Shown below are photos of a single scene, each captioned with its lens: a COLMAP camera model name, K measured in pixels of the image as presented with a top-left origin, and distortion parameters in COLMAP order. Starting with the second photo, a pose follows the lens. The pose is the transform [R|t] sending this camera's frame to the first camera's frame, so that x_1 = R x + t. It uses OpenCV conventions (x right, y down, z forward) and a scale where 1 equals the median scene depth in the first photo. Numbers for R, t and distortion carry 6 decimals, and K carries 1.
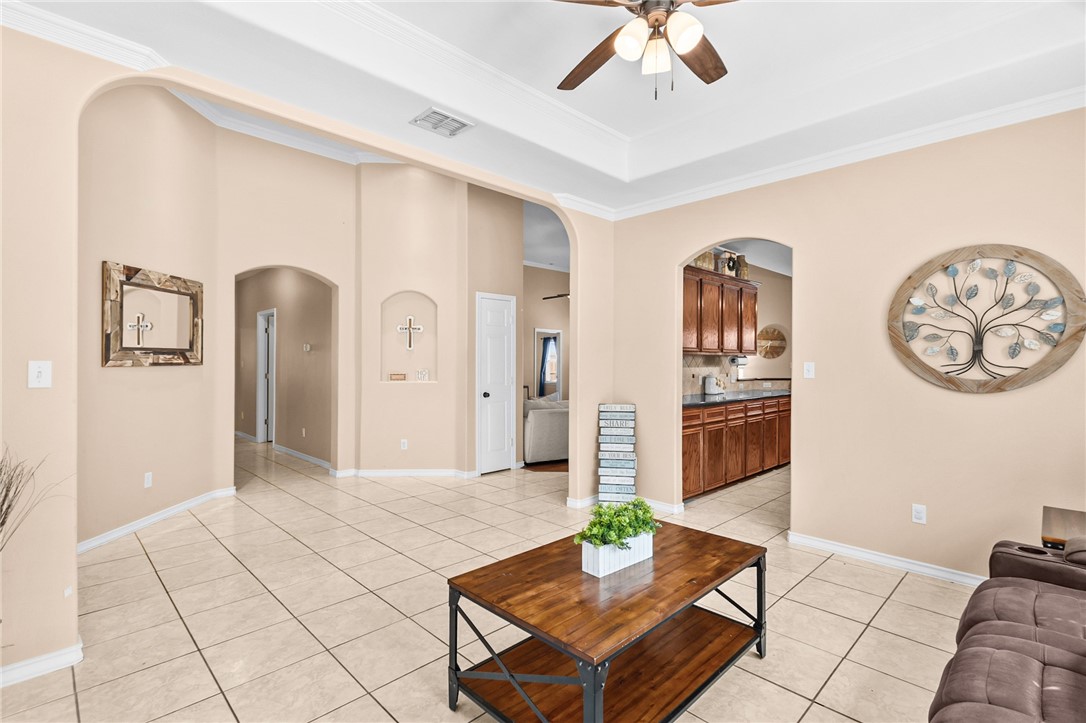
lens RADIAL K [[503.7, 0, 541.4], [0, 503.7, 361.1], [0, 0, 1]] dist [0.024107, -0.004404]
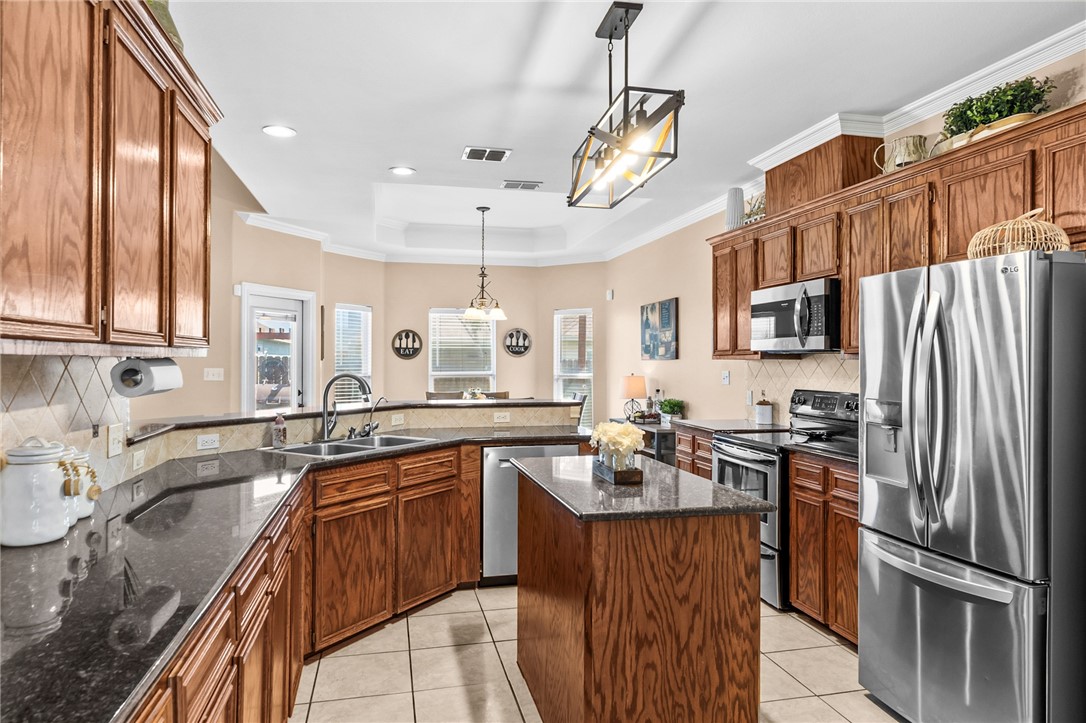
lens RADIAL K [[665.8, 0, 534.0], [0, 665.8, 357.8], [0, 0, 1]] dist [0.007135, 0.002681]
pose [[0.526406, 0.003467, 0.850226, 0.307250], [-0.003429, 0.999992, -0.001955, -0.015791], [-0.850227, -0.001886, 0.526414, 0.994045]]
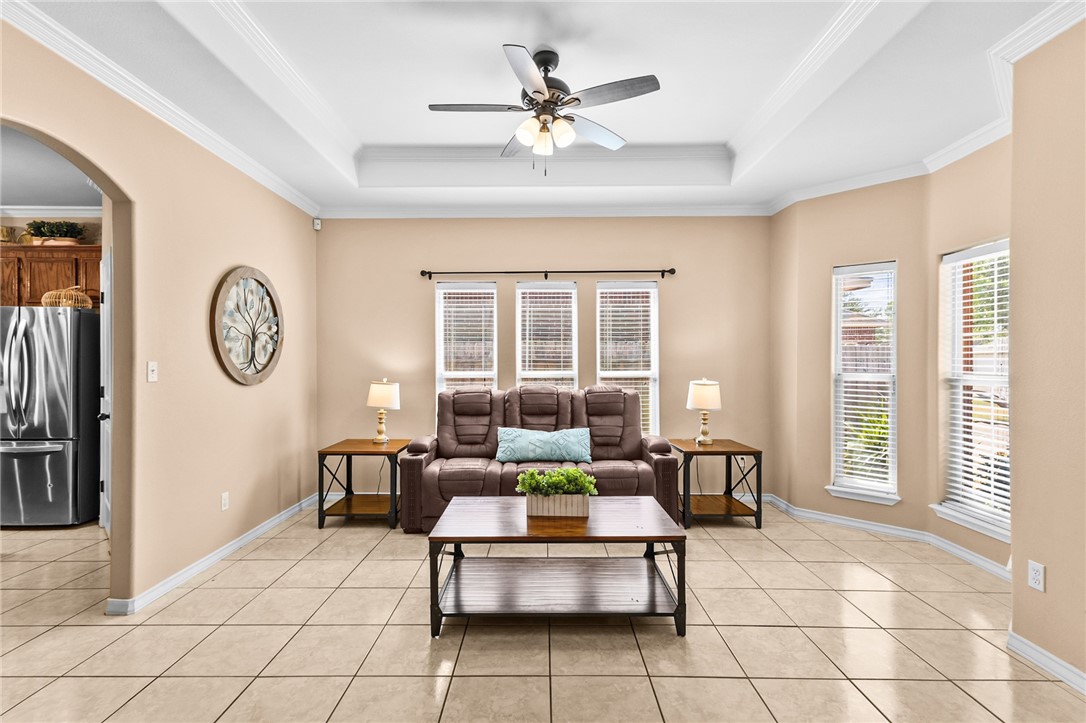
lens RADIAL K [[503.7, 0, 537.7], [0, 503.7, 361.6], [0, 0, 1]] dist [0.024107, -0.004404]
pose [[-0.705423, -0.001623, 0.708784, -0.372954], [-0.002361, 0.999997, -0.000061, 0.001507], [-0.708782, -0.001717, -0.705425, 0.999520]]
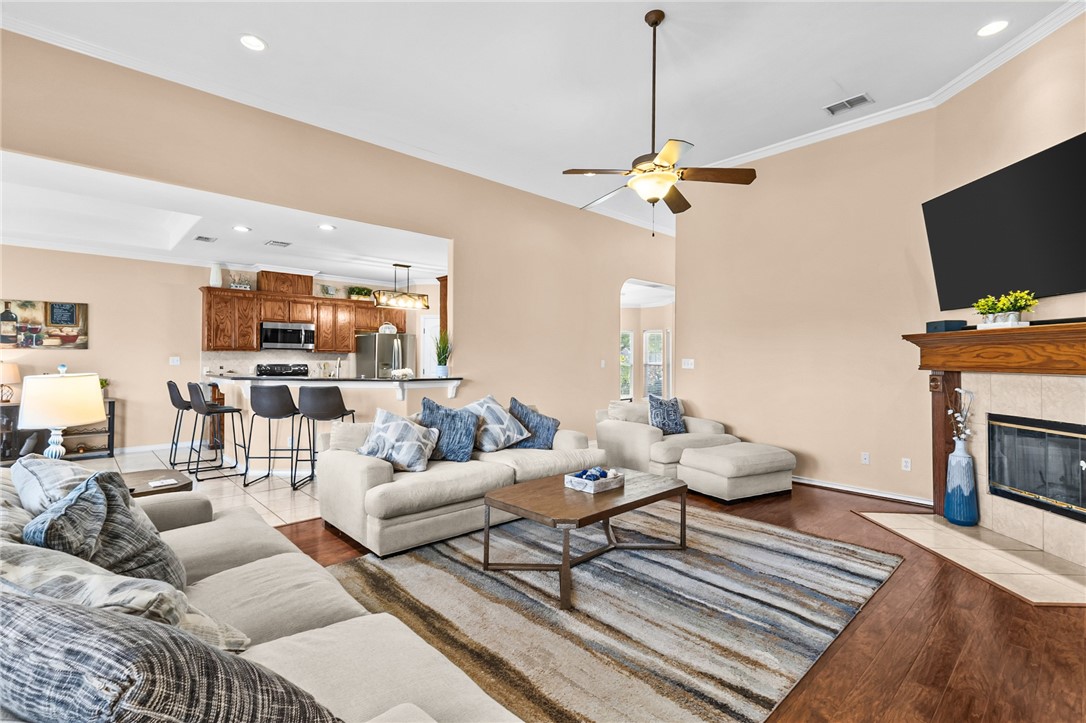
lens RADIAL K [[503.7, 0, 539.0], [0, 503.7, 345.5], [0, 0, 1]] dist [0.024107, -0.004404]
pose [[-0.999242, -0.007356, 0.038216, 0.309459], [-0.008397, 0.999596, -0.027156, 0.003513], [-0.038001, -0.027456, -0.998900, 3.125092]]
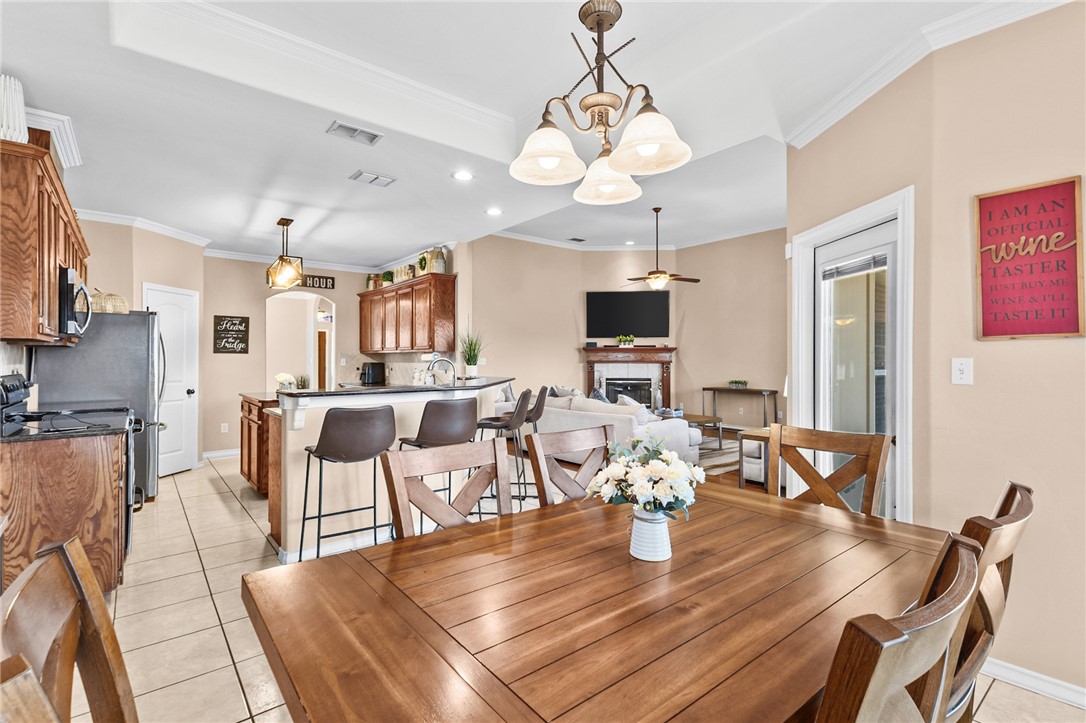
lens RADIAL K [[503.7, 0, 533.3], [0, 503.7, 358.7], [0, 0, 1]] dist [0.024107, -0.004404]
pose [[-0.115632, -0.001976, -0.993290, 2.111200], [-0.001628, 0.999997, -0.001800, 0.005438], [0.993291, 0.001409, -0.115635, 2.033155]]
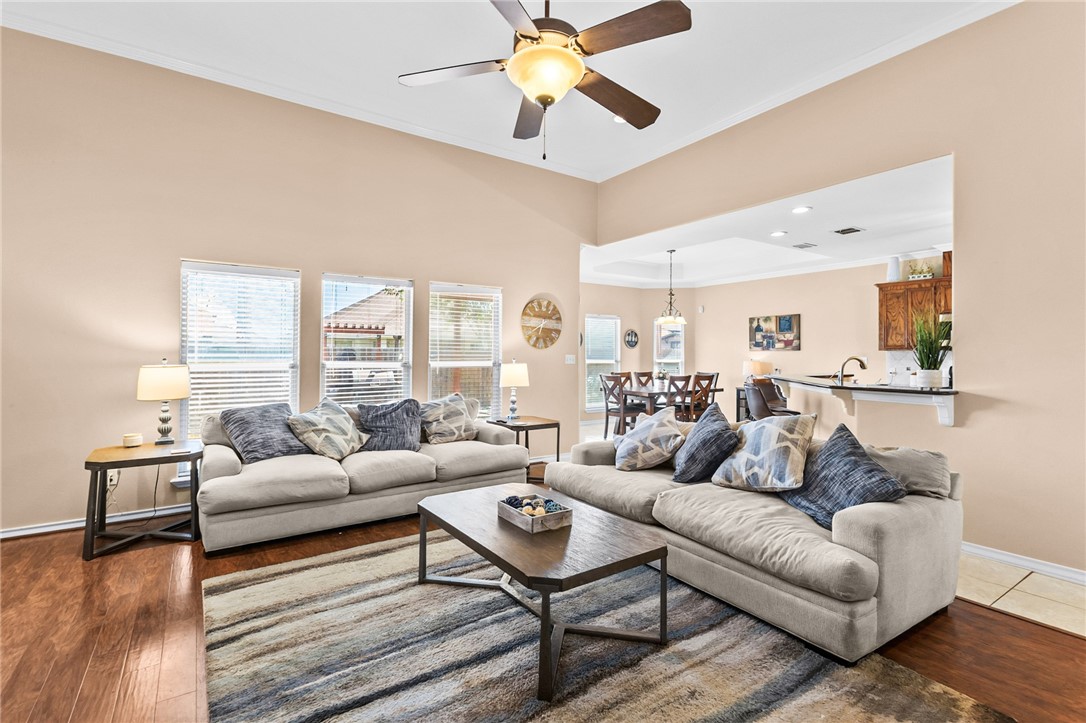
lens RADIAL K [[503.7, 0, 539.1], [0, 503.7, 351.8], [0, 0, 1]] dist [0.024107, -0.004404]
pose [[0.184339, 0.002928, 0.982858, -0.365104], [-0.008627, 0.999962, -0.001361, 0.000101], [-0.982825, -0.008229, 0.184357, 2.187383]]
